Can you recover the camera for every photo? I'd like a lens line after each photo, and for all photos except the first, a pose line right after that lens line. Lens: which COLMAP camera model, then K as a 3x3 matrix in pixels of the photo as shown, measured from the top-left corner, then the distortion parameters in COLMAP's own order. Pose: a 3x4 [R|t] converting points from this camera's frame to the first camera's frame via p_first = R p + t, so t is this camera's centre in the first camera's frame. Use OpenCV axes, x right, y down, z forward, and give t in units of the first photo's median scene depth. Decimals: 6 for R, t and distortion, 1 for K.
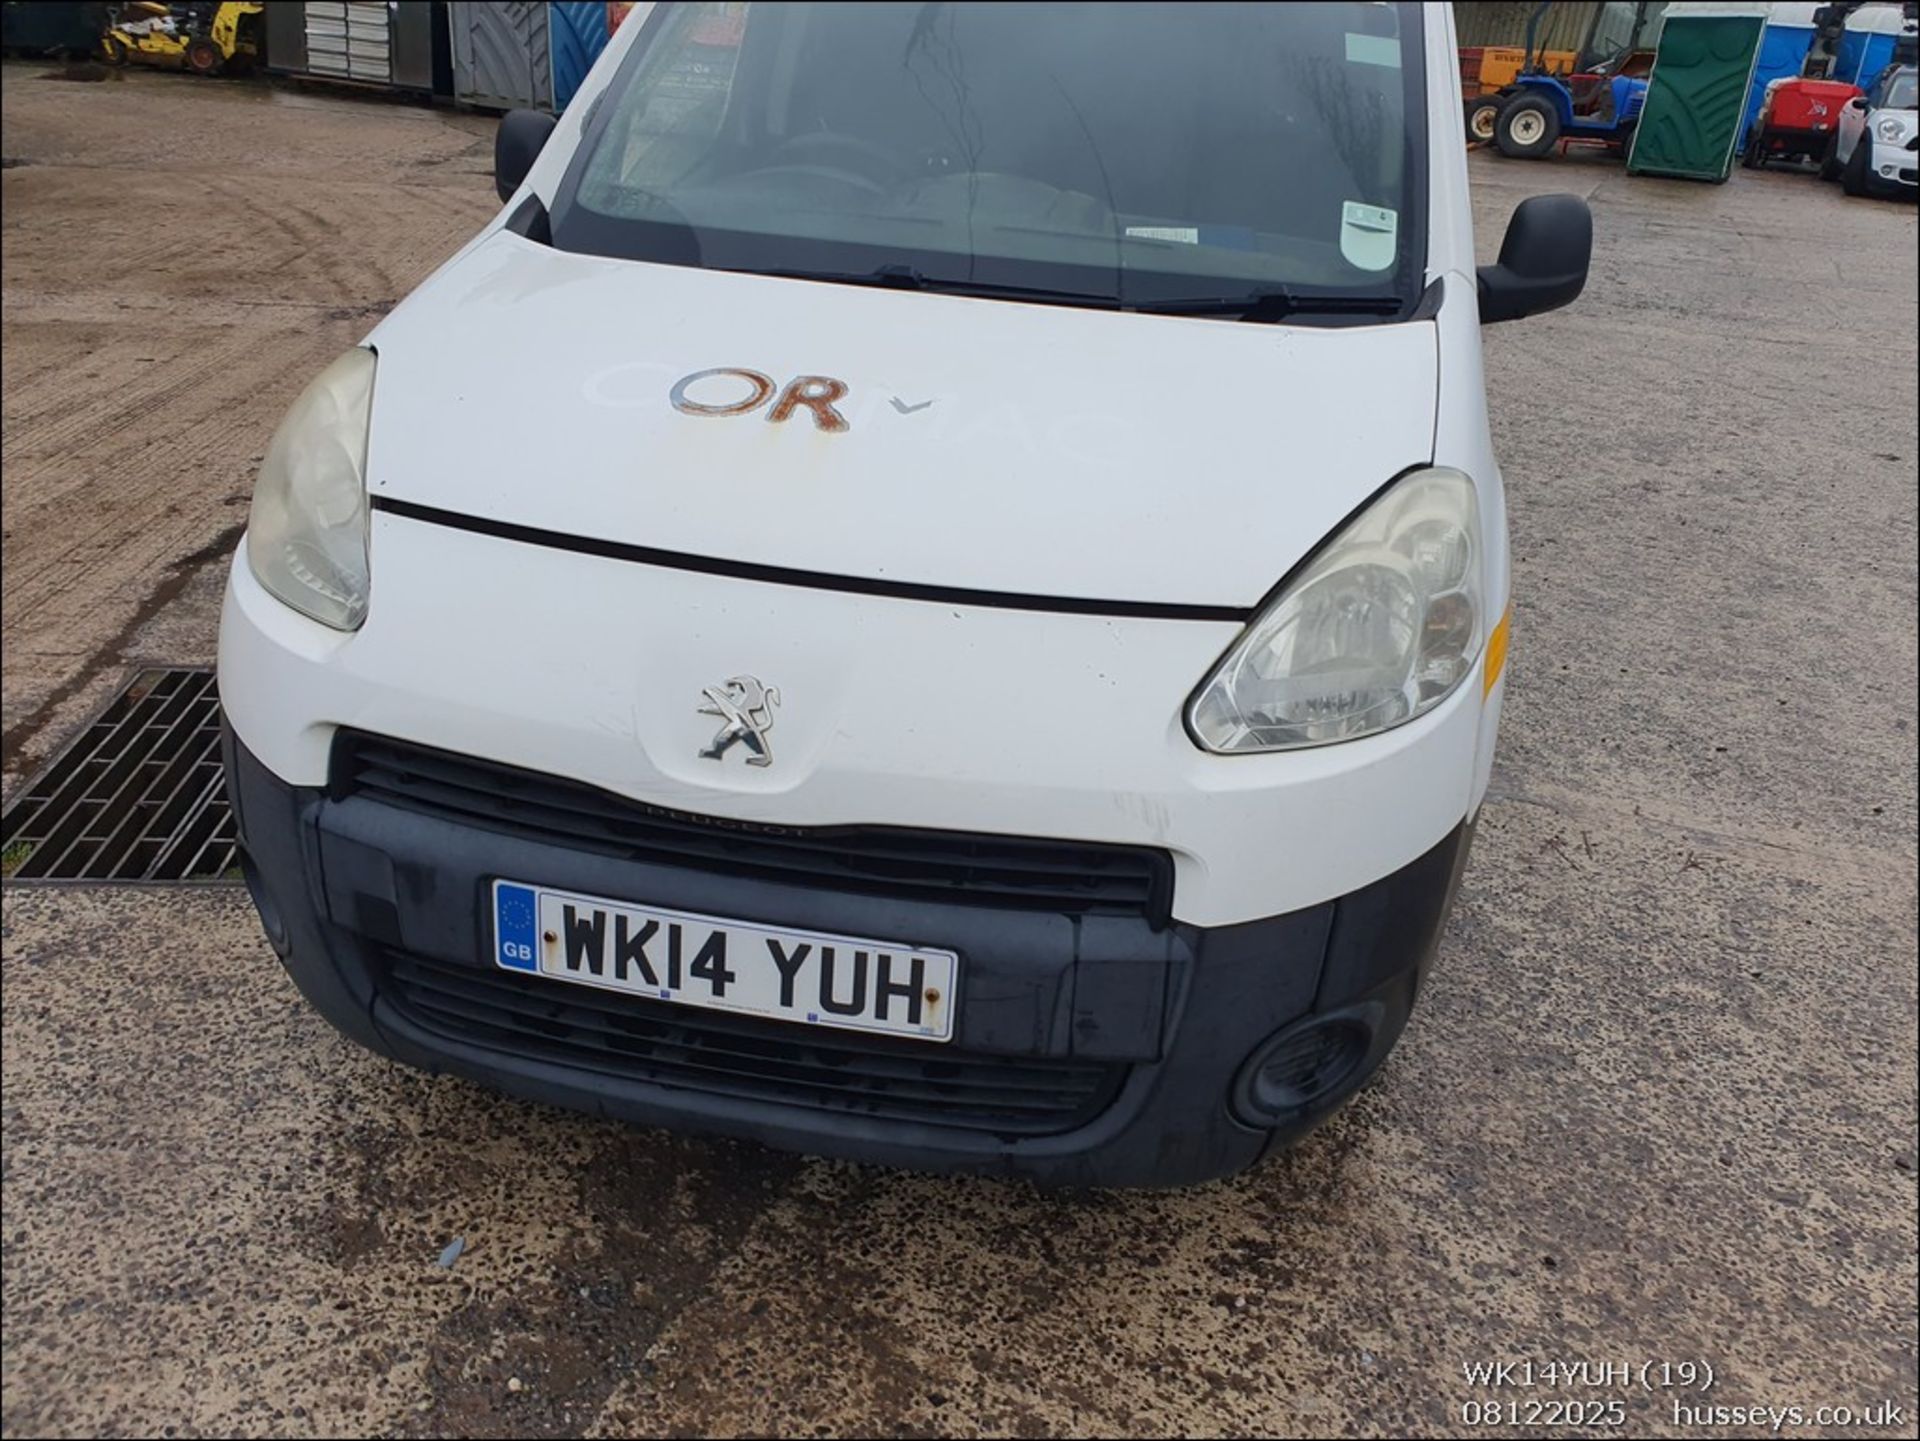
lens RADIAL K [[1490.1, 0, 992.5], [0, 1490.1, 724.5], [0, 0, 1]] dist [0.017287, -0.005552]
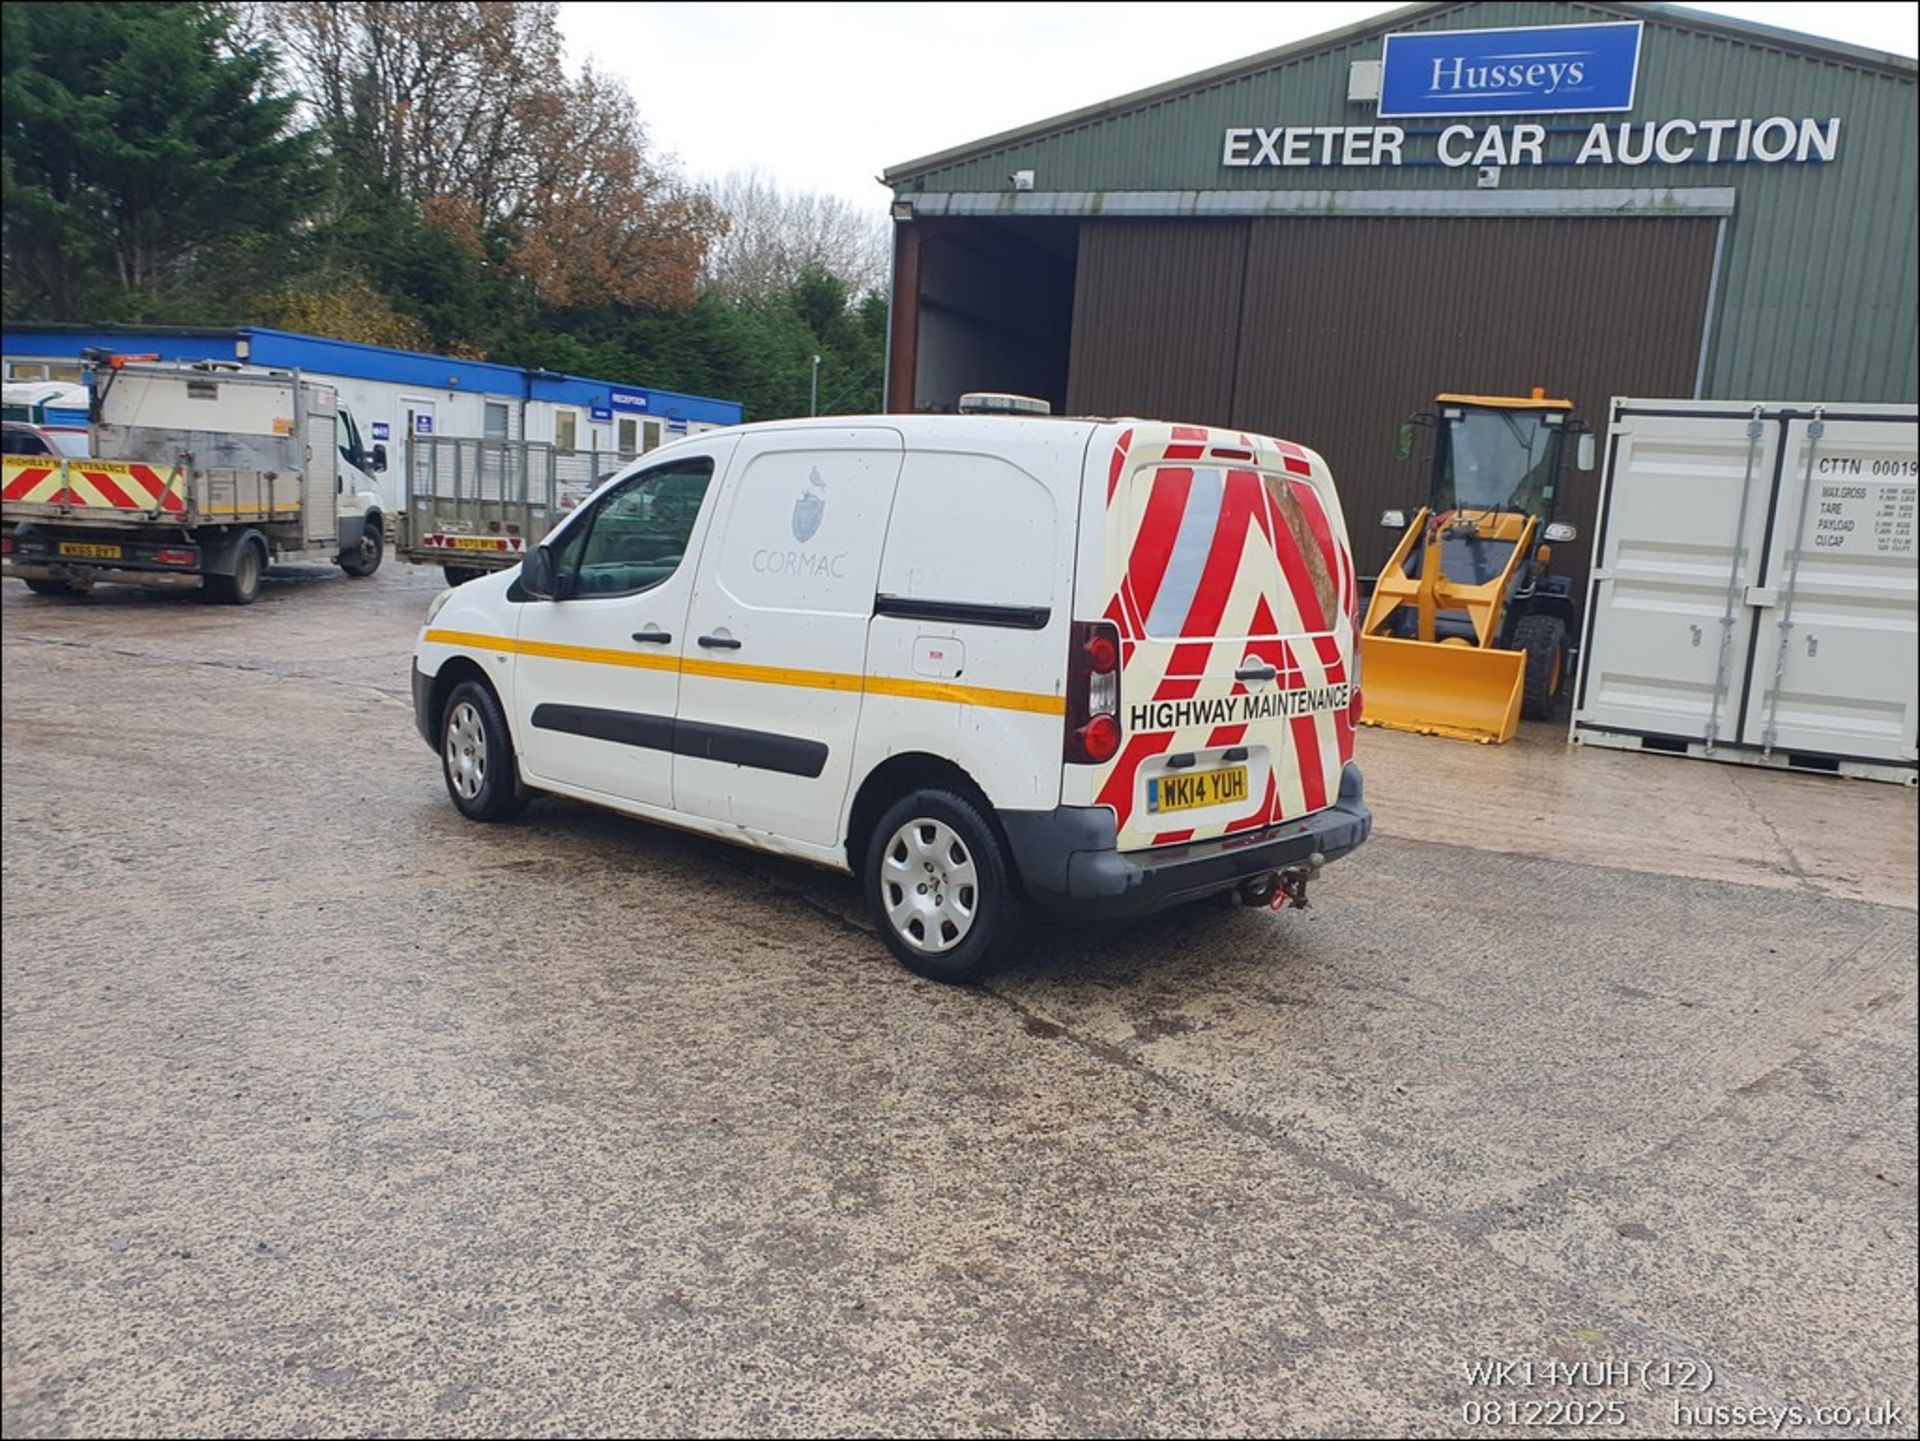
lens RADIAL K [[1479.0, 0, 989.8], [0, 1479.0, 719.0], [0, 0, 1]] dist [0.042381, -0.073739]
pose [[-0.506033, 0.023723, -0.862188, 2.759323], [-0.456646, 0.840660, 0.291144, -1.533714], [0.731714, 0.541043, -0.414569, 3.595389]]
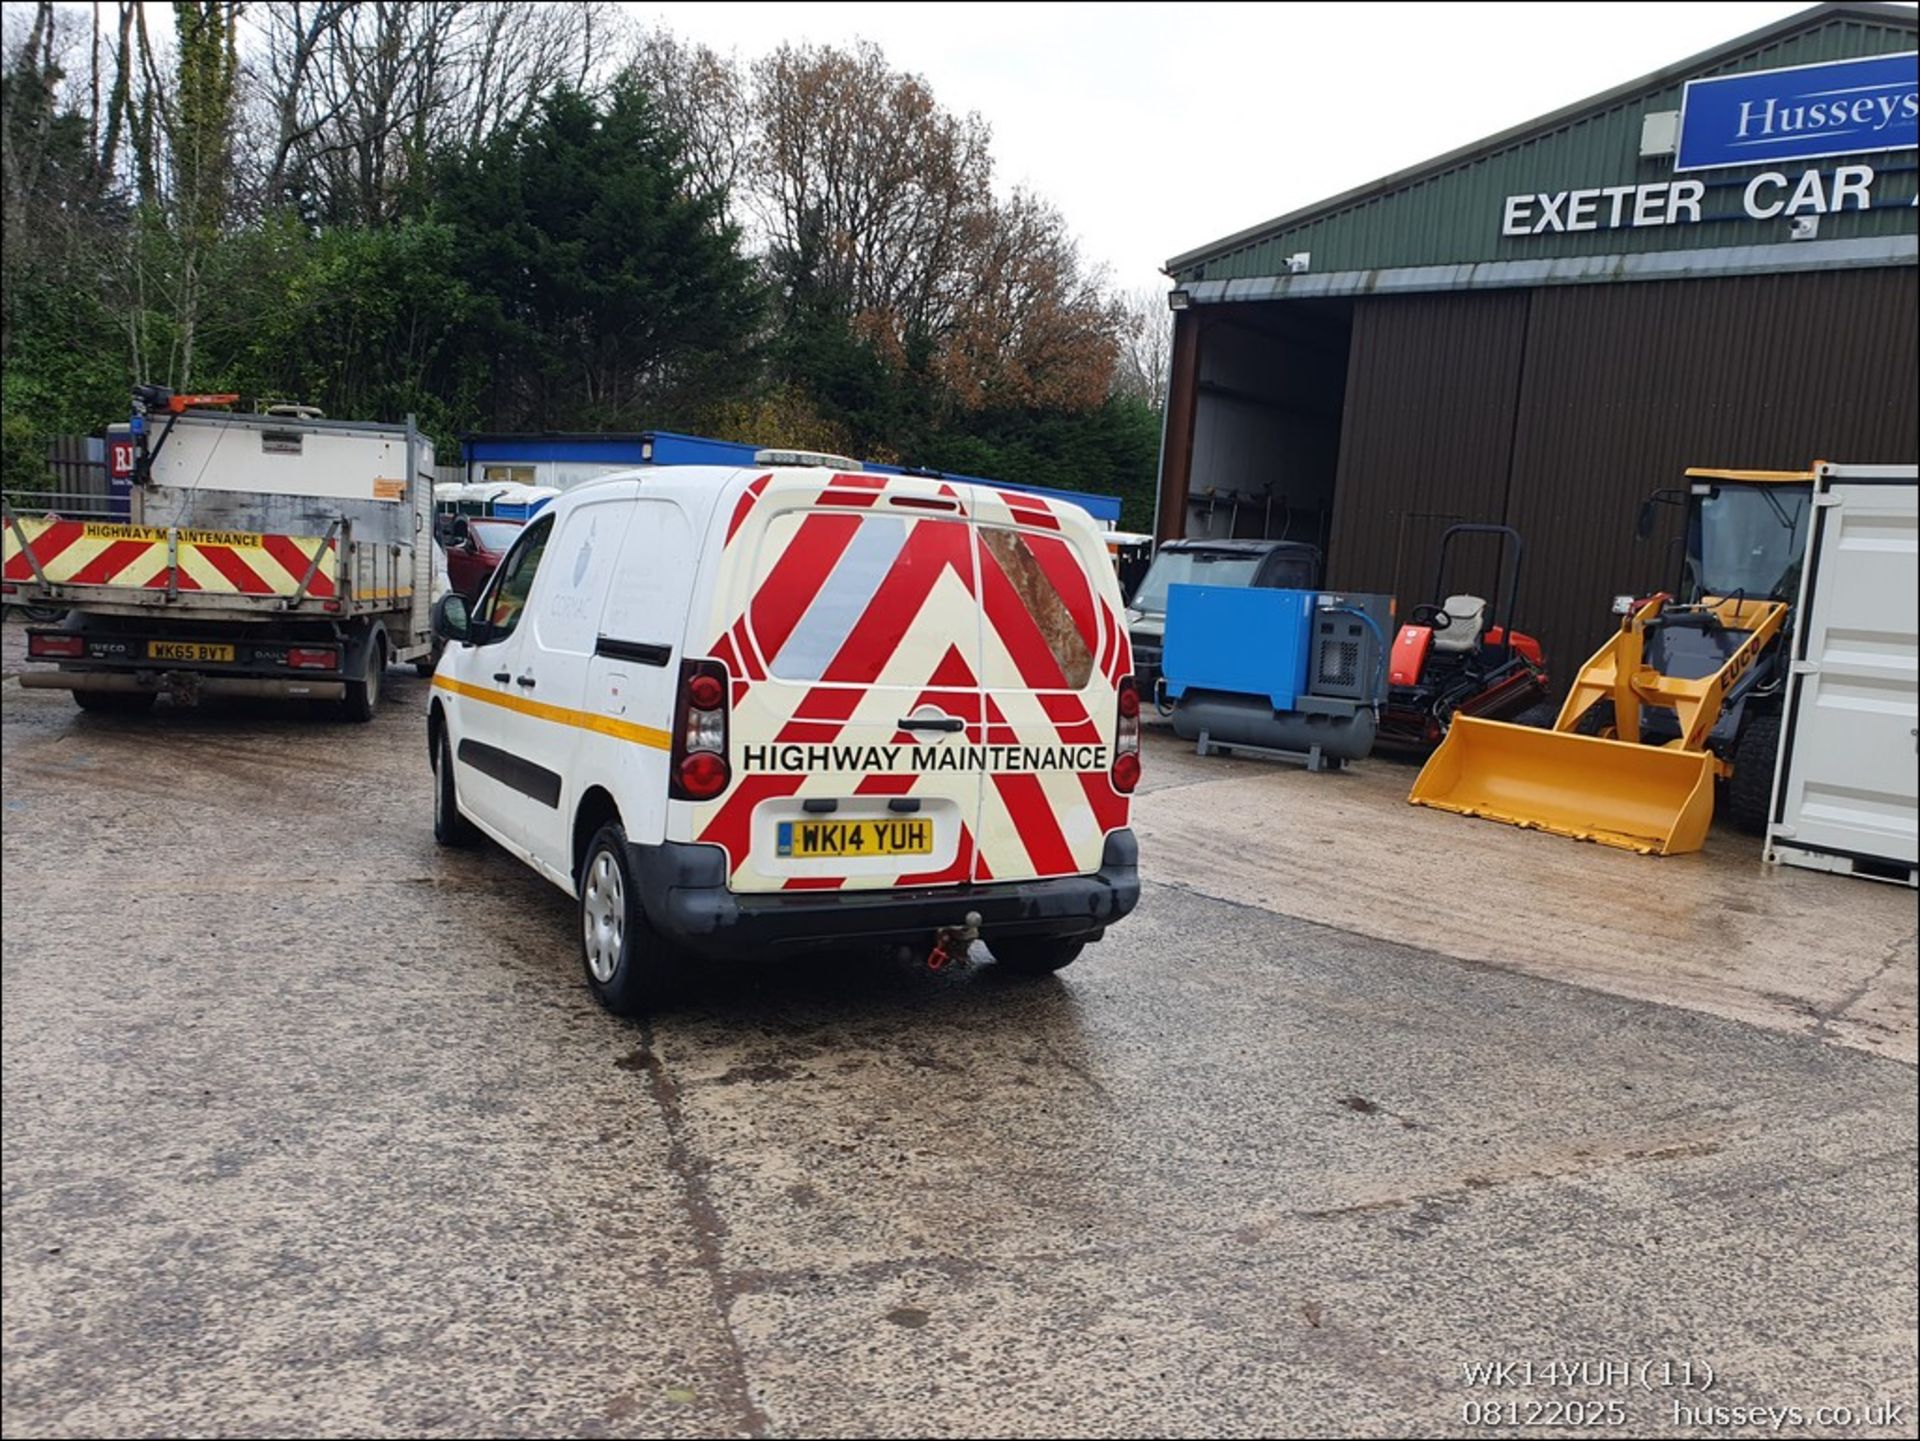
lens RADIAL K [[1479.8, 0, 987.4], [0, 1479.8, 736.4], [0, 0, 1]] dist [0.023503, -0.020552]
pose [[-0.742323, -0.048934, -0.668253, 1.907911], [-0.395403, 0.837154, 0.377928, -2.023707], [0.540938, 0.544773, -0.640787, 4.483507]]
